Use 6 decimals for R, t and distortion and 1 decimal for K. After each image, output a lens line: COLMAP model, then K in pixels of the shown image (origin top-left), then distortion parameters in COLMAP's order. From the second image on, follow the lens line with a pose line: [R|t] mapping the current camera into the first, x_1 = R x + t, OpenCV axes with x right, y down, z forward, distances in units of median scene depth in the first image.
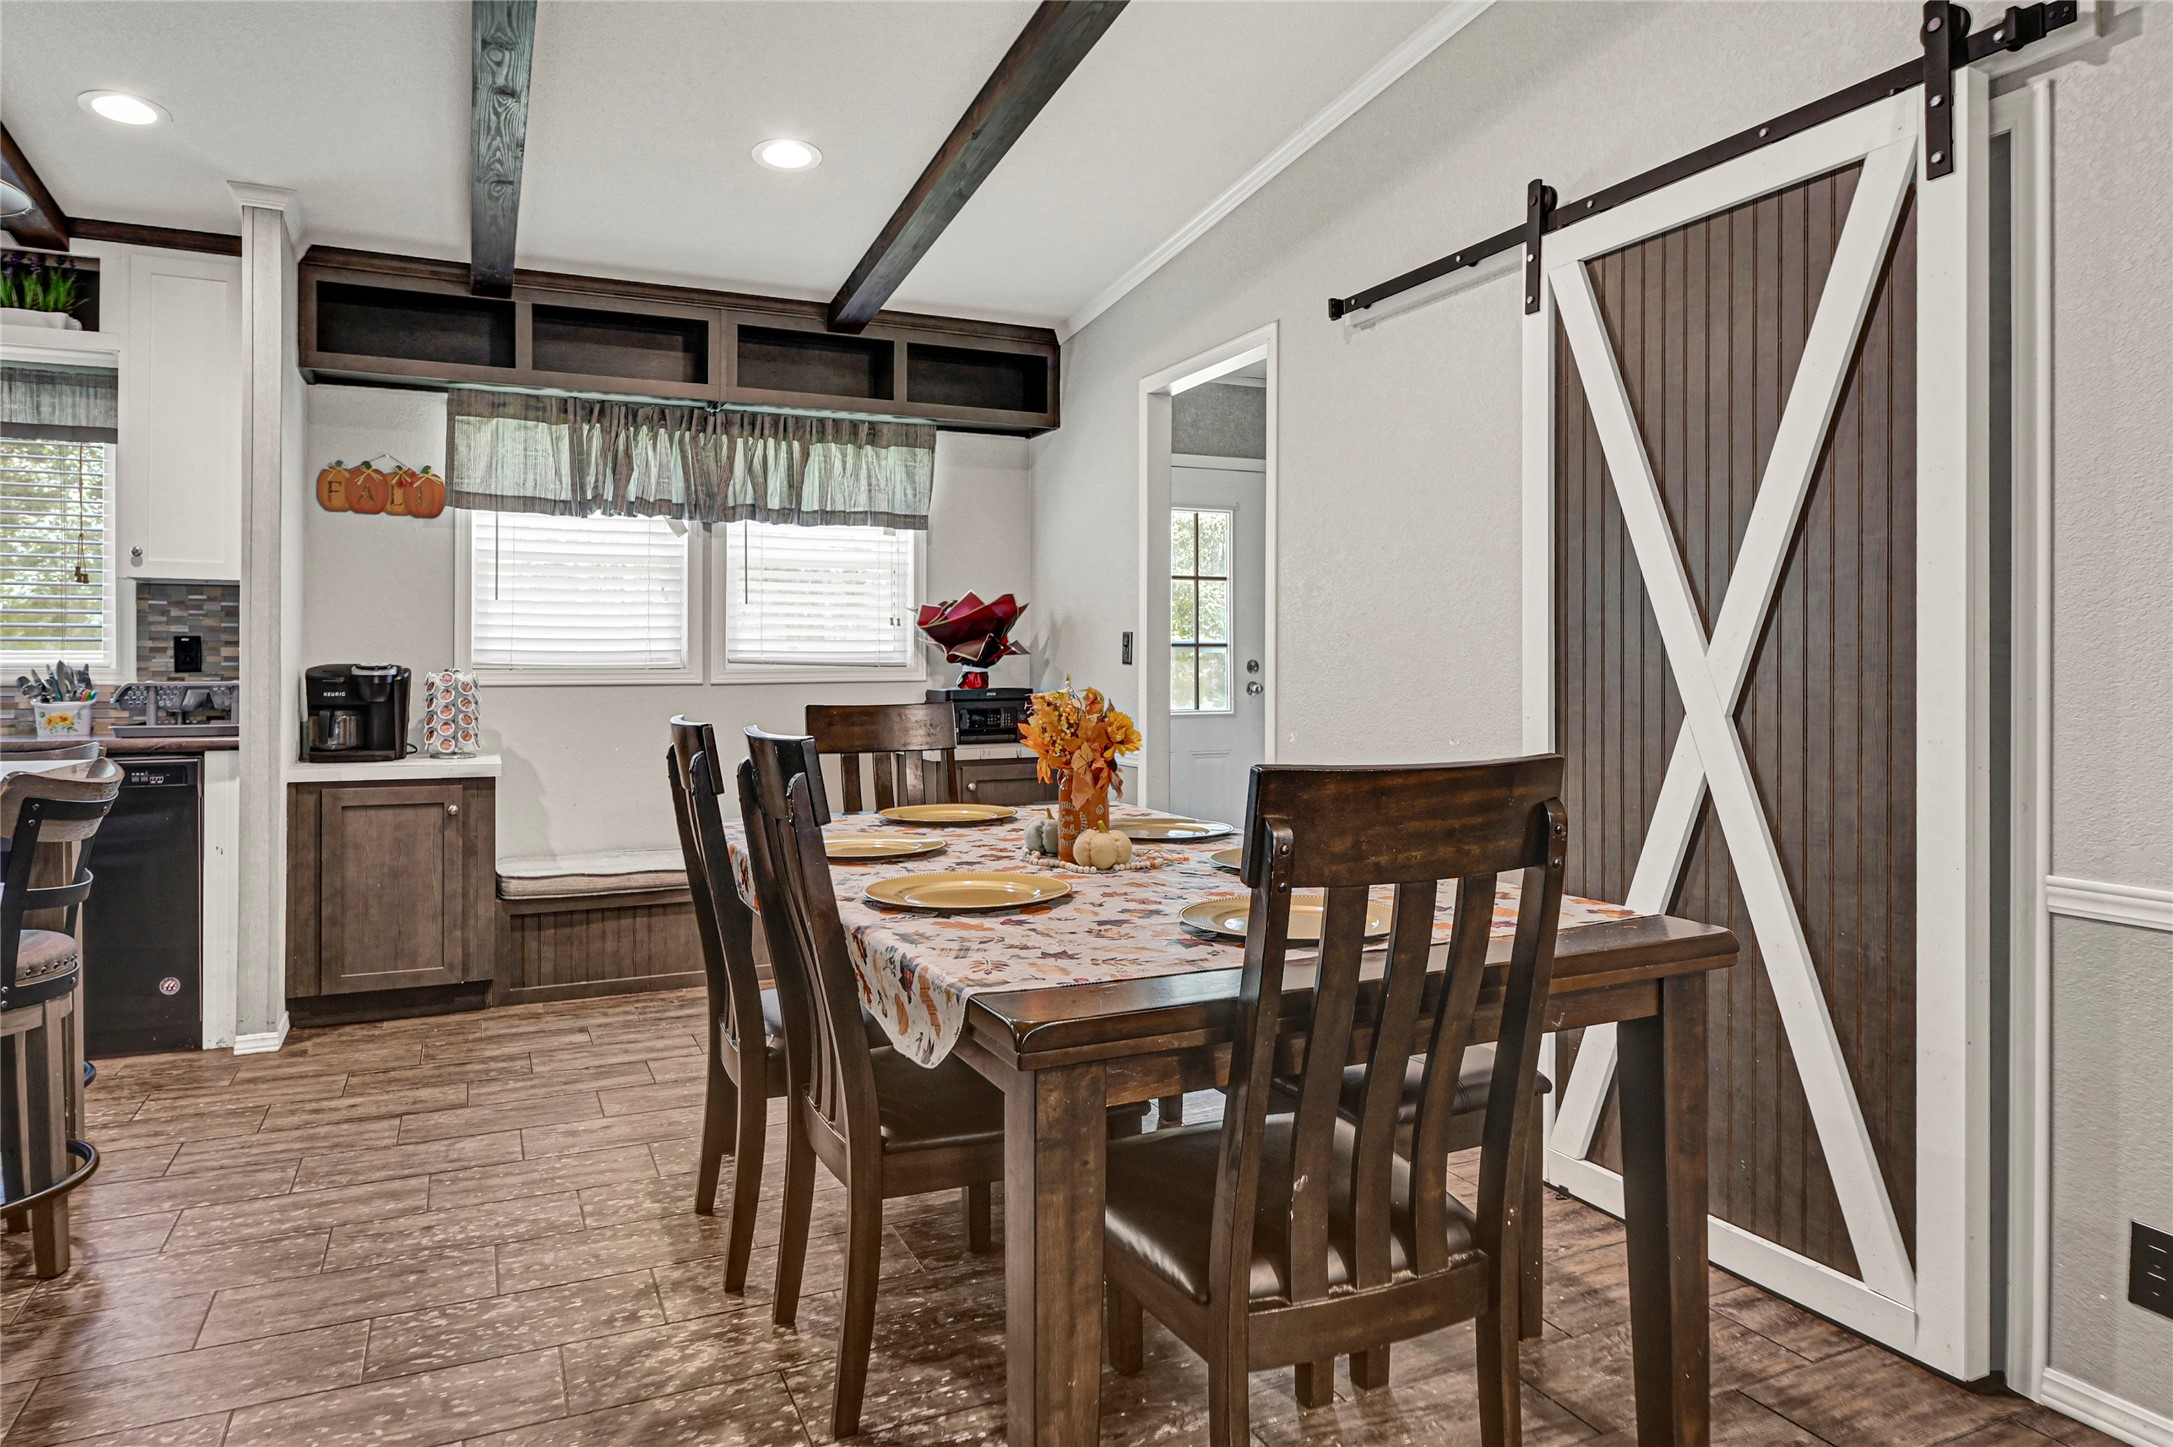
lens RADIAL K [[1247.7, 0, 1060.0], [0, 1247.7, 663.2], [0, 0, 1]] dist [-0.012893, 0.000204]
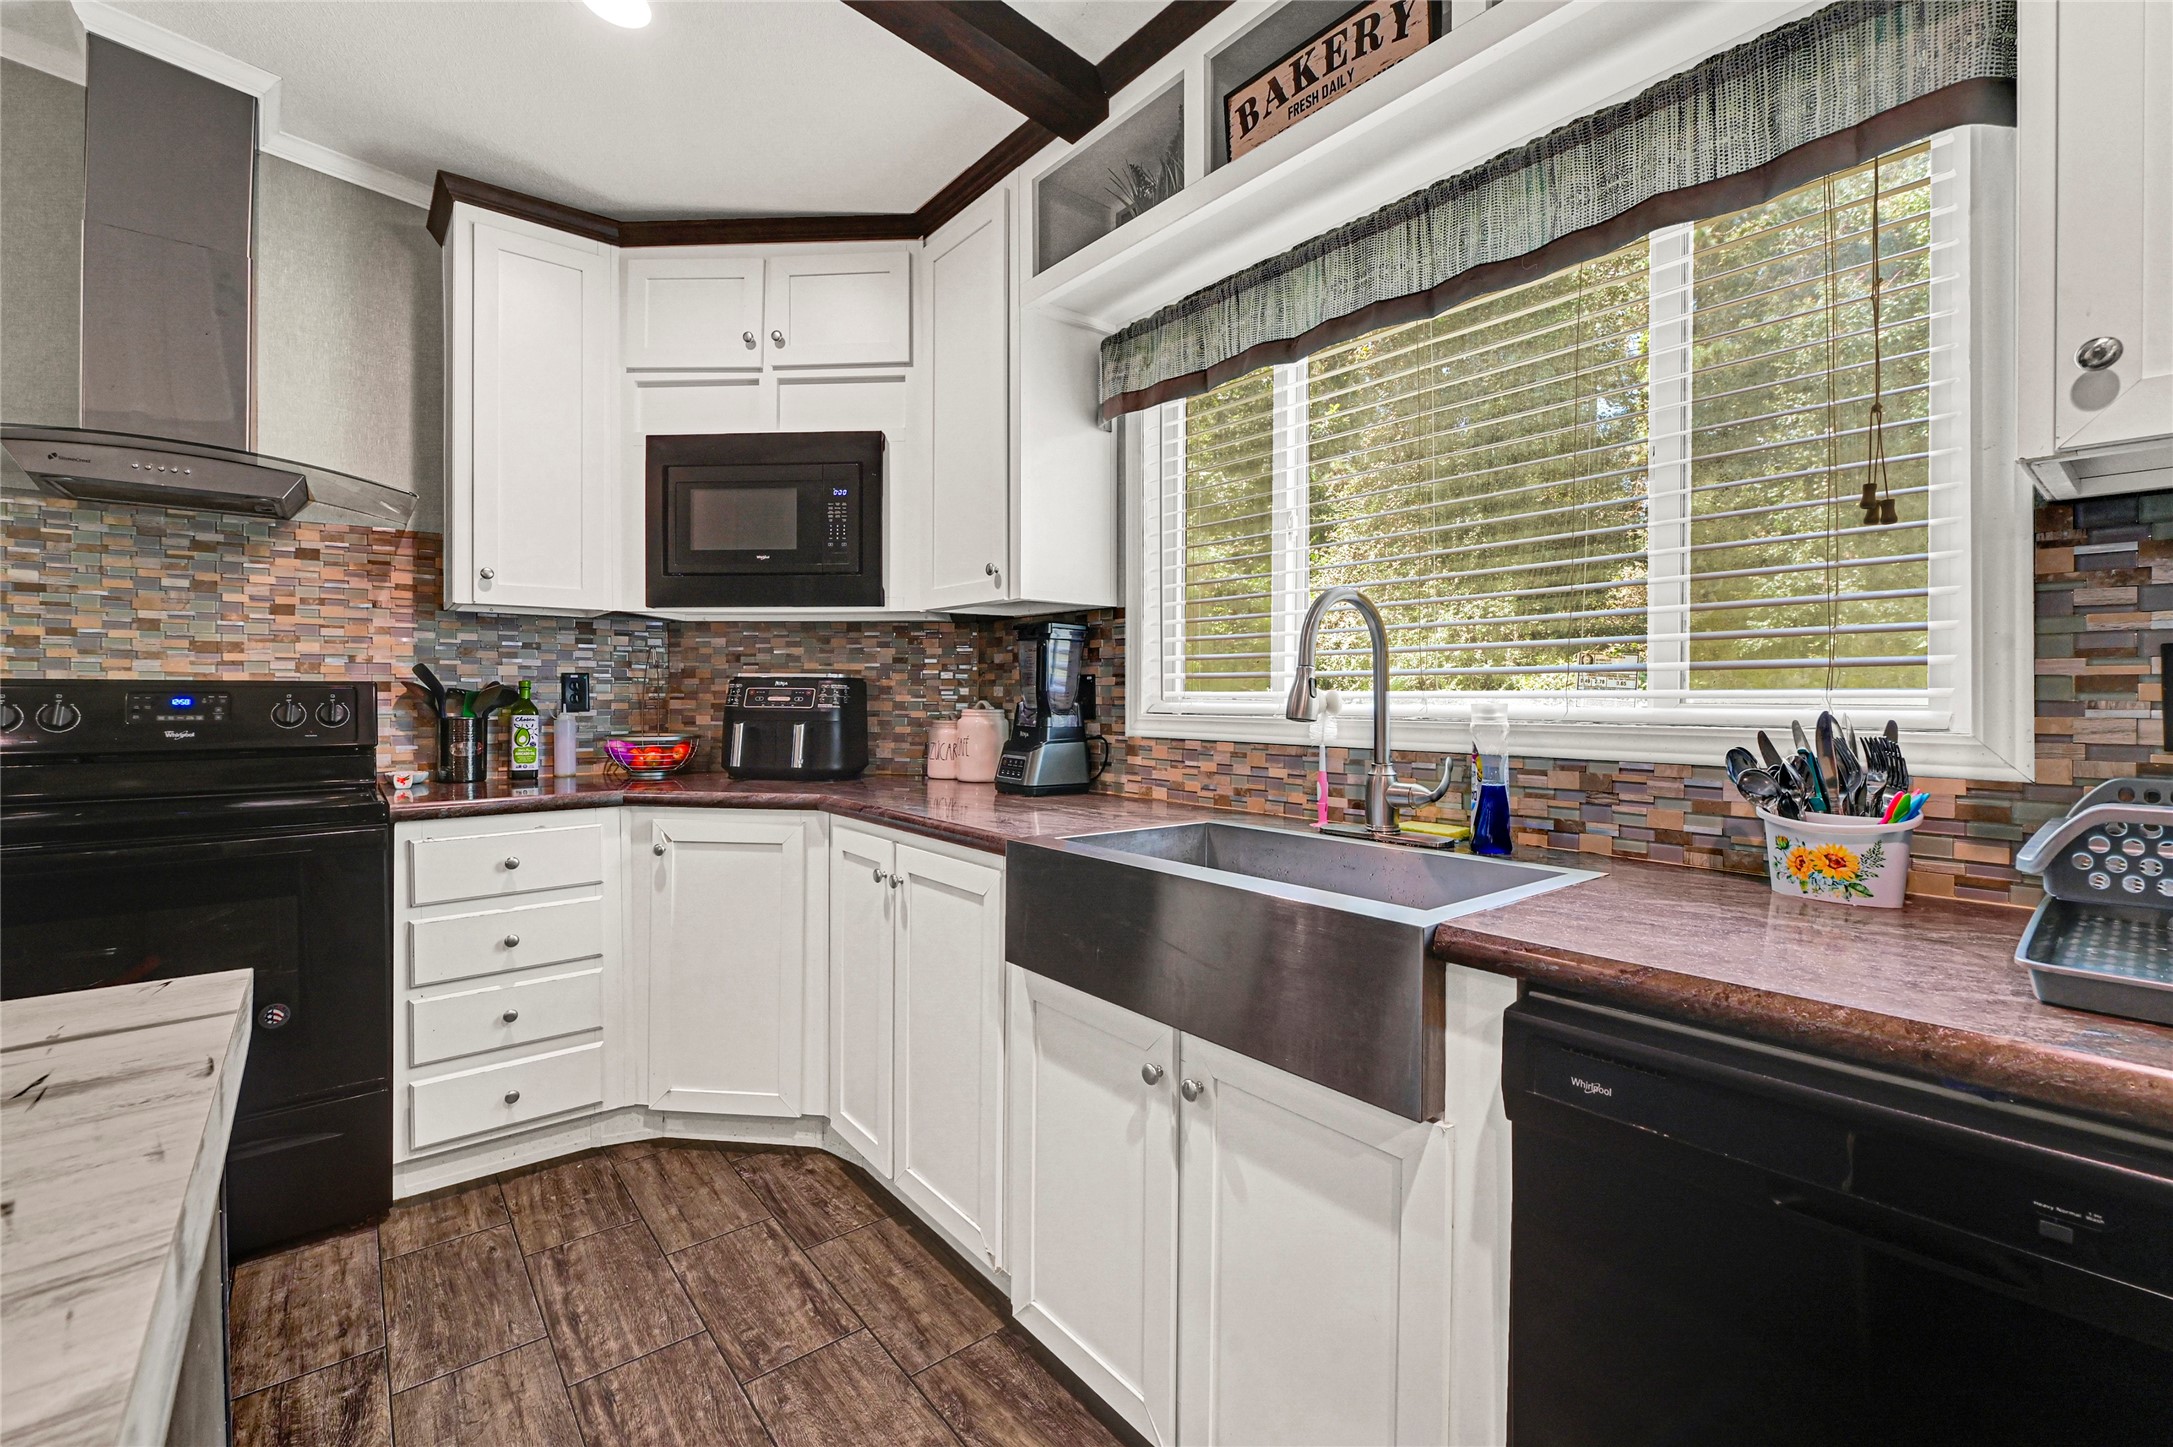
lens RADIAL K [[916.6, 0, 1088.0], [0, 916.6, 704.6], [0, 0, 1]] dist [-0.003483, -0.000768]
pose [[0.251131, 0.006981, -0.967928, -0.596444], [-0.000986, 0.999975, 0.006956, -0.007123], [0.967953, -0.000793, 0.251132, 0.711521]]
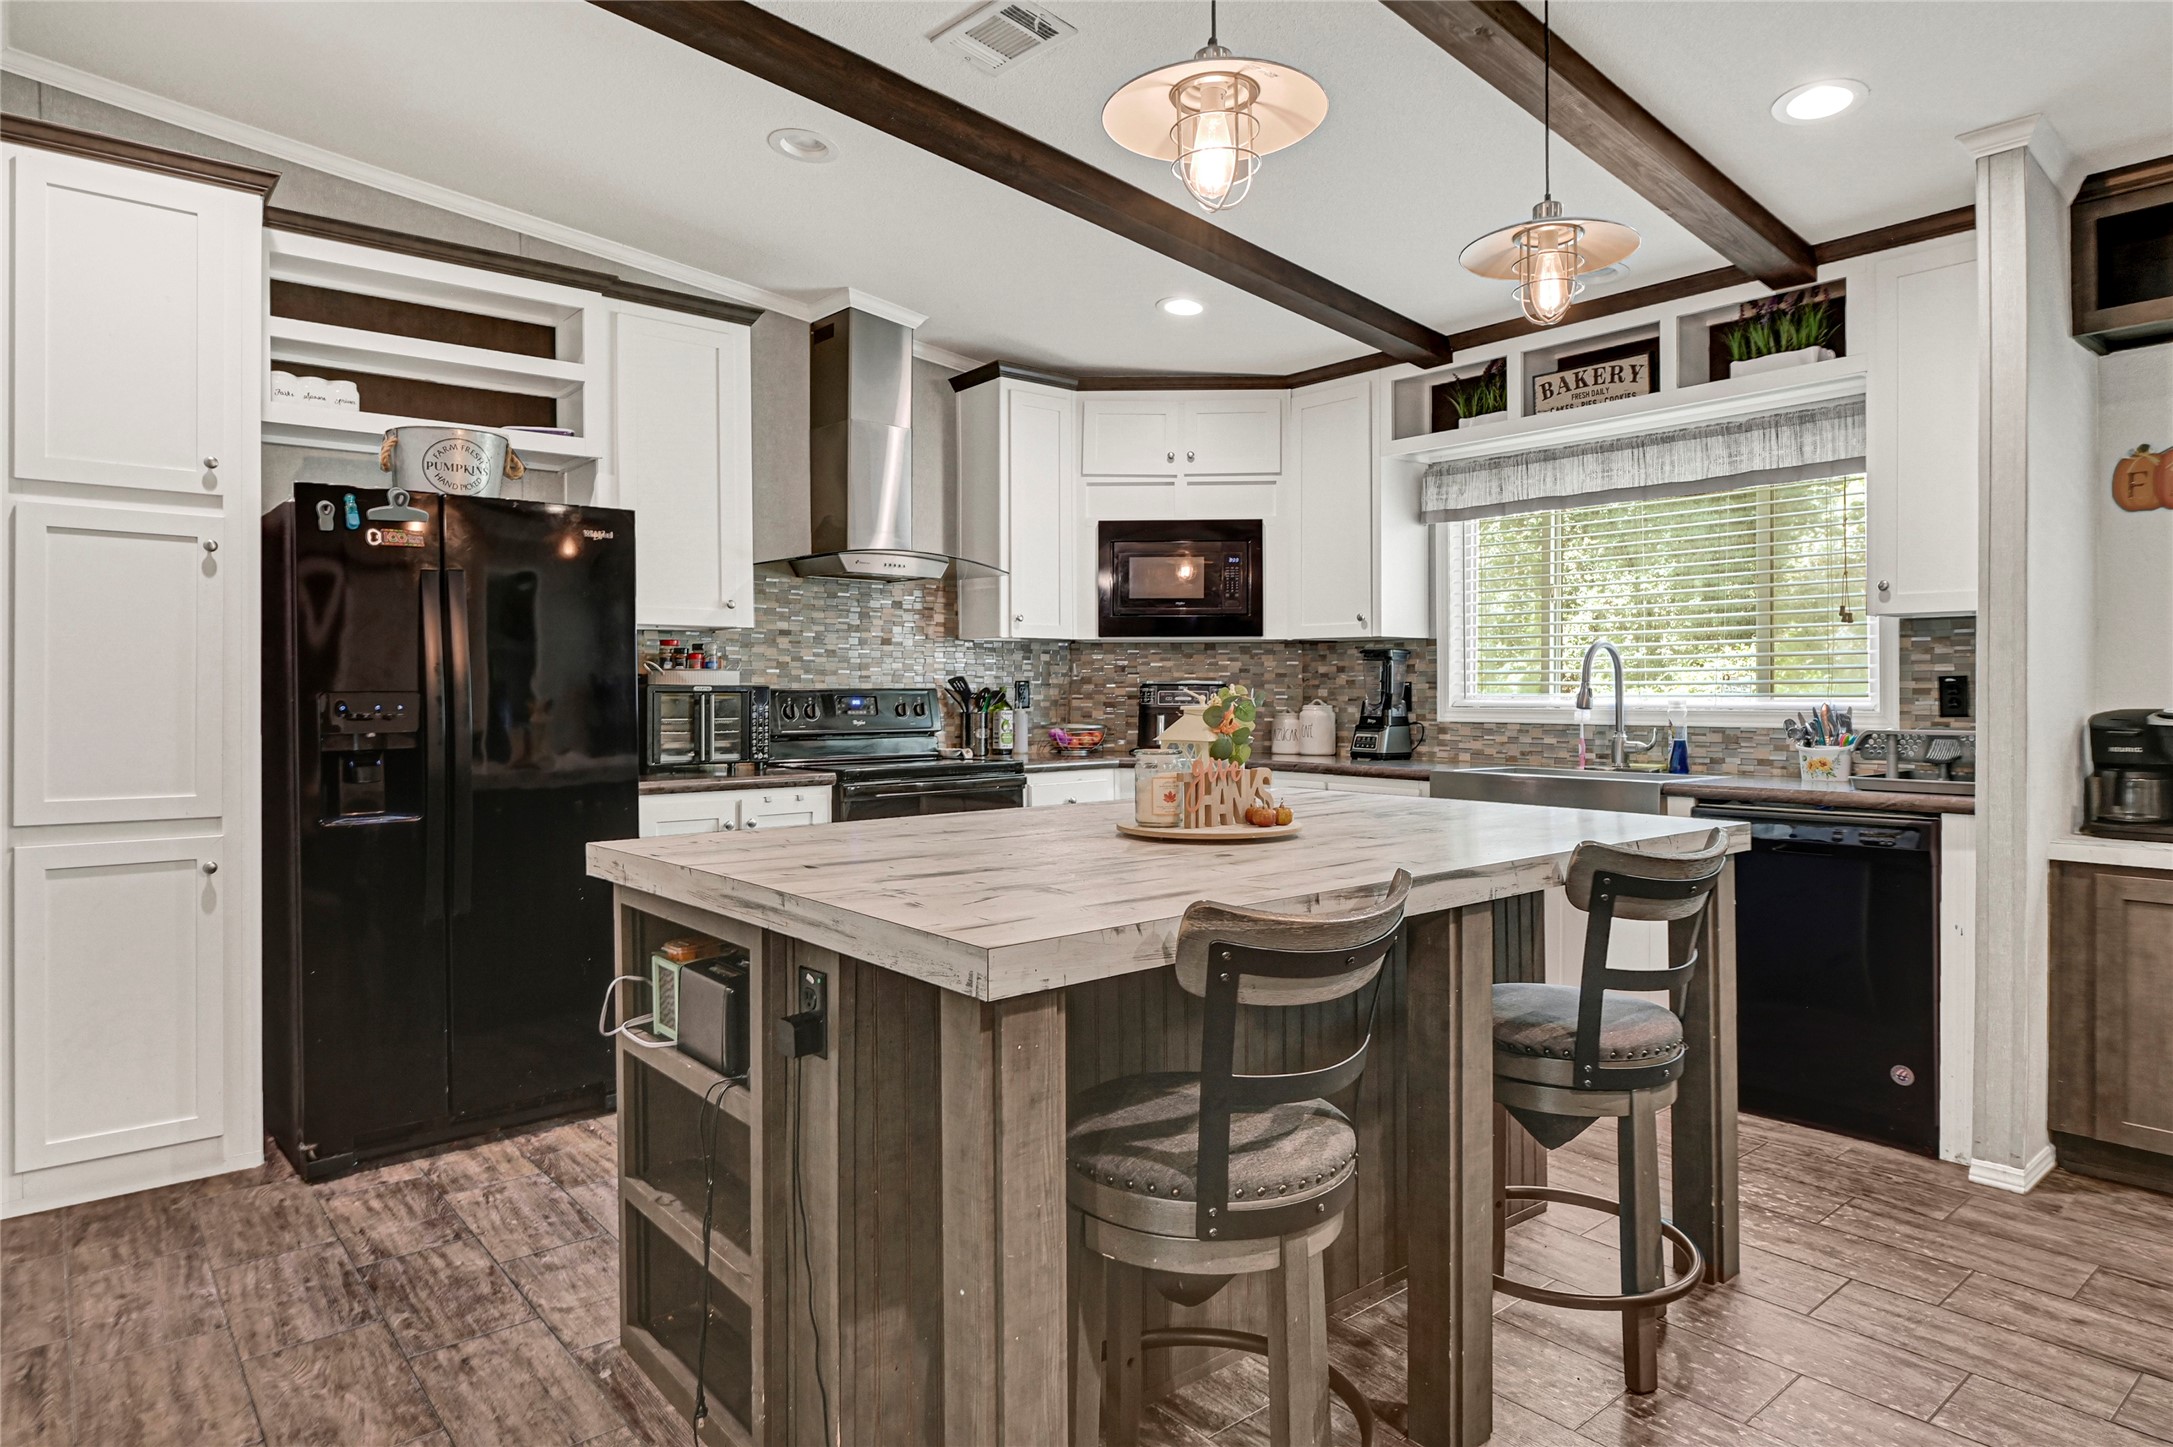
lens RADIAL K [[1247.7, 0, 1095.5], [0, 1247.7, 692.8], [0, 0, 1]] dist [-0.012893, 0.000204]
pose [[0.265645, -0.001108, -0.964070, -0.017182], [0.003247, 0.999995, -0.000255, -0.012700], [0.964065, -0.003063, 0.265647, 0.194190]]
